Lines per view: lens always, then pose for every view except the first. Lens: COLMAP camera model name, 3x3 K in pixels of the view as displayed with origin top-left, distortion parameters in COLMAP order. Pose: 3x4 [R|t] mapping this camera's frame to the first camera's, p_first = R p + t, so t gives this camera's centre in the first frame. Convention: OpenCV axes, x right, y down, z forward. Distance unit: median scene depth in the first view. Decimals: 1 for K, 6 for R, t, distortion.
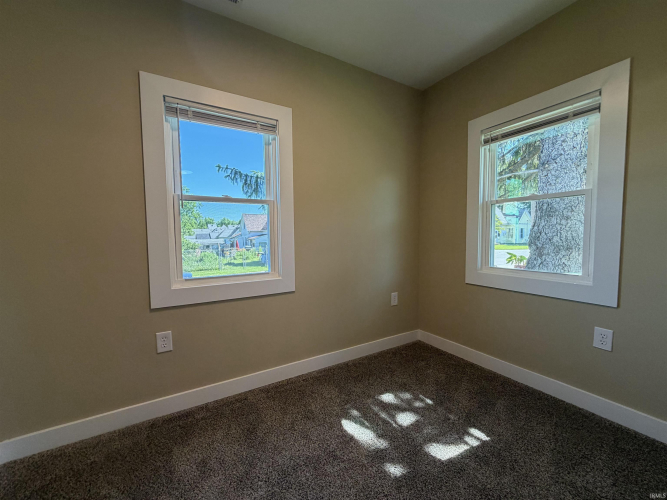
lens RADIAL K [[264.8, 0, 333.5], [0, 264.8, 250.0], [0, 0, 1]] dist [0.000570, 0.000227]
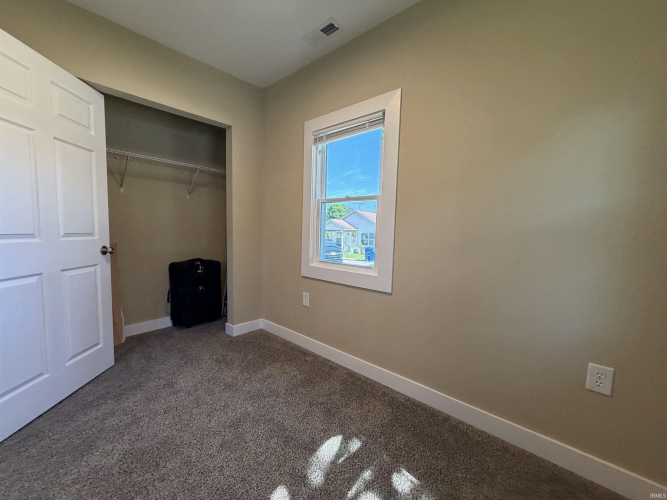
lens RADIAL K [[264.8, 0, 333.5], [0, 264.8, 250.0], [0, 0, 1]] dist [0.000570, 0.000227]
pose [[0.315601, 0.093205, -0.944303, 0.759147], [-0.082687, 0.994080, 0.070483, -0.047190], [0.945282, 0.055837, 0.321439, 0.617881]]
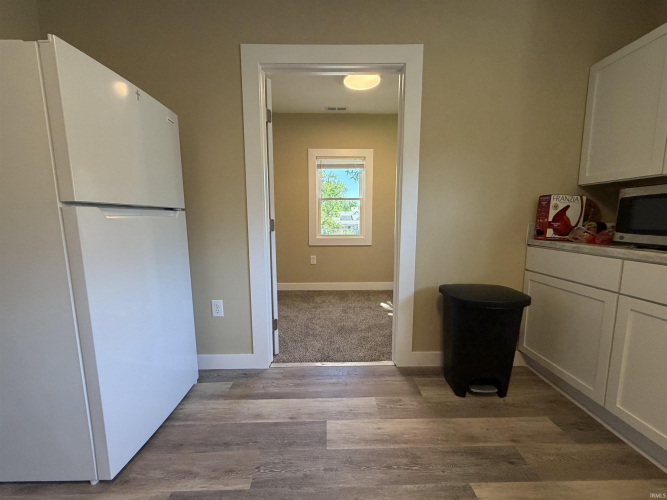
lens RADIAL K [[264.8, 0, 333.5], [0, 264.8, 250.0], [0, 0, 1]] dist [0.000570, 0.000227]
pose [[0.872964, 0.069472, -0.482811, 0.646006], [-0.037604, 0.996445, 0.075388, 0.064843], [0.486332, -0.047656, 0.872473, -0.961381]]
